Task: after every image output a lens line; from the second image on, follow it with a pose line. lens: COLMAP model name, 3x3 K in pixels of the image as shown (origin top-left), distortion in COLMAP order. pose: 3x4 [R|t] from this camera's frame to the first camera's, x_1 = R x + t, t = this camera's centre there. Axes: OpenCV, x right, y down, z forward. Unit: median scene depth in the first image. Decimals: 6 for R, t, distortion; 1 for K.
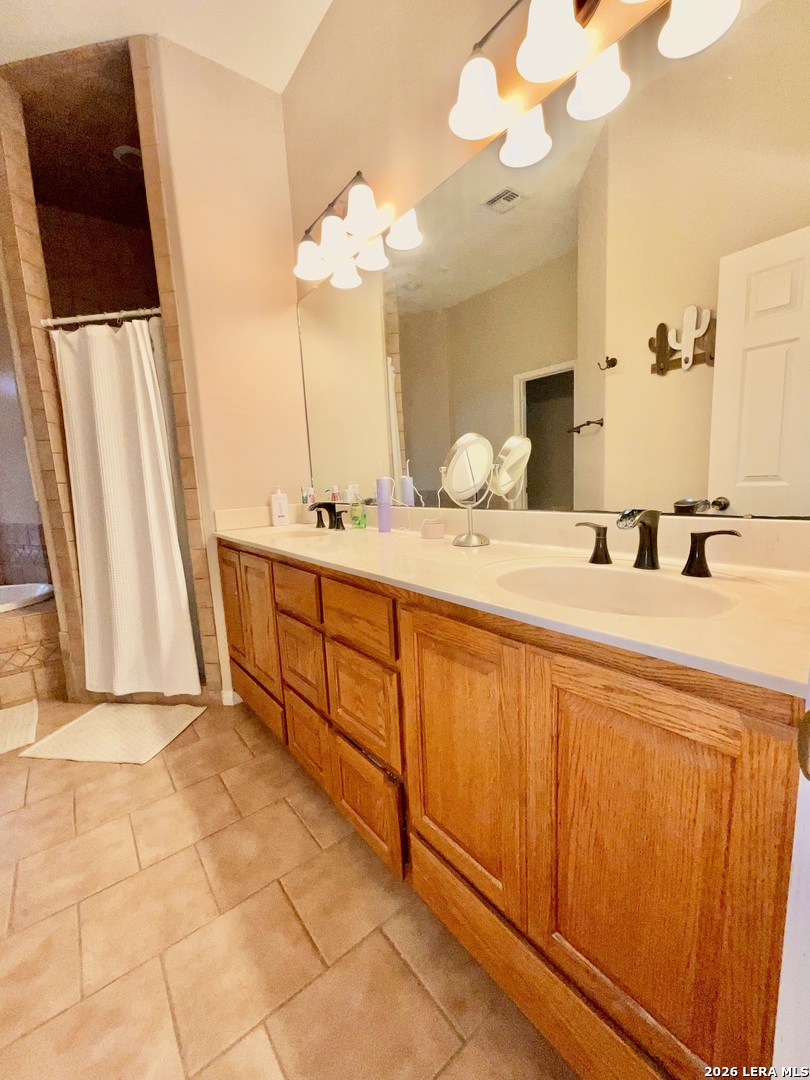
lens RADIAL K [[436.3, 0, 405.0], [0, 436.3, 540.0], [0, 0, 1]] dist [0.002579, -0.000547]
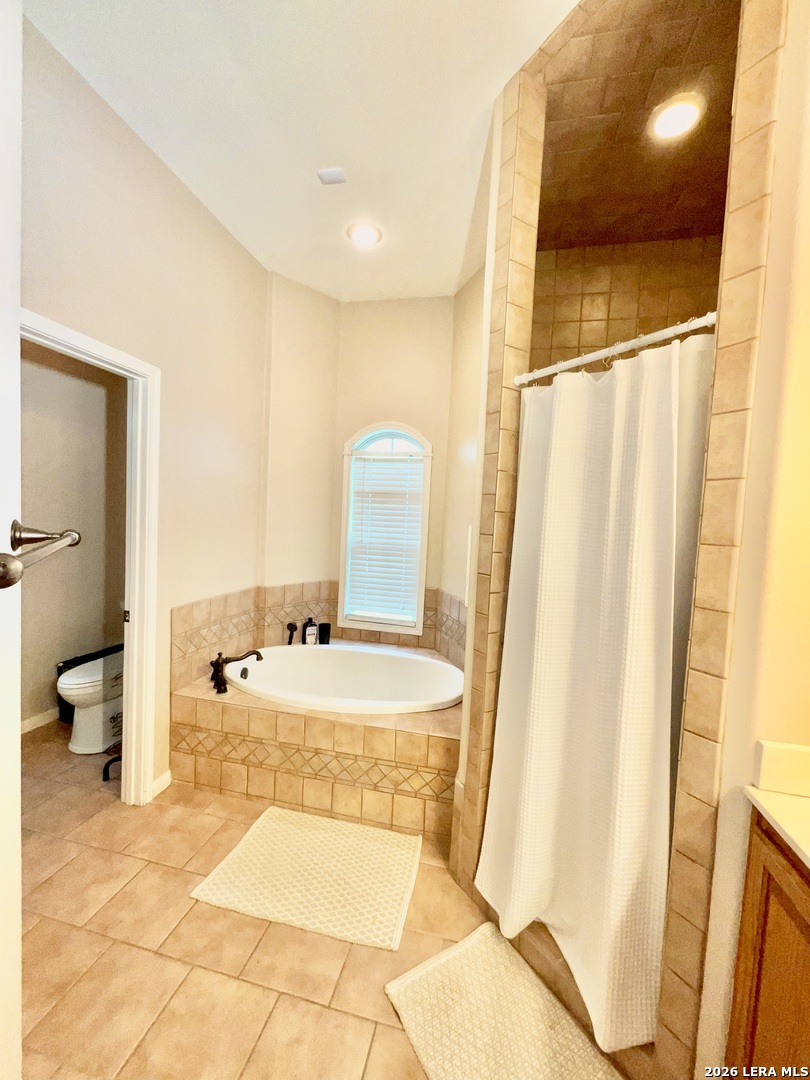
lens RADIAL K [[436.3, 0, 405.0], [0, 436.3, 540.0], [0, 0, 1]] dist [0.002579, -0.000547]
pose [[0.638582, 0.126580, -0.759072, -0.344934], [-0.186521, 0.982427, 0.006911, -0.195703], [0.746608, 0.137169, 0.650969, 0.404571]]
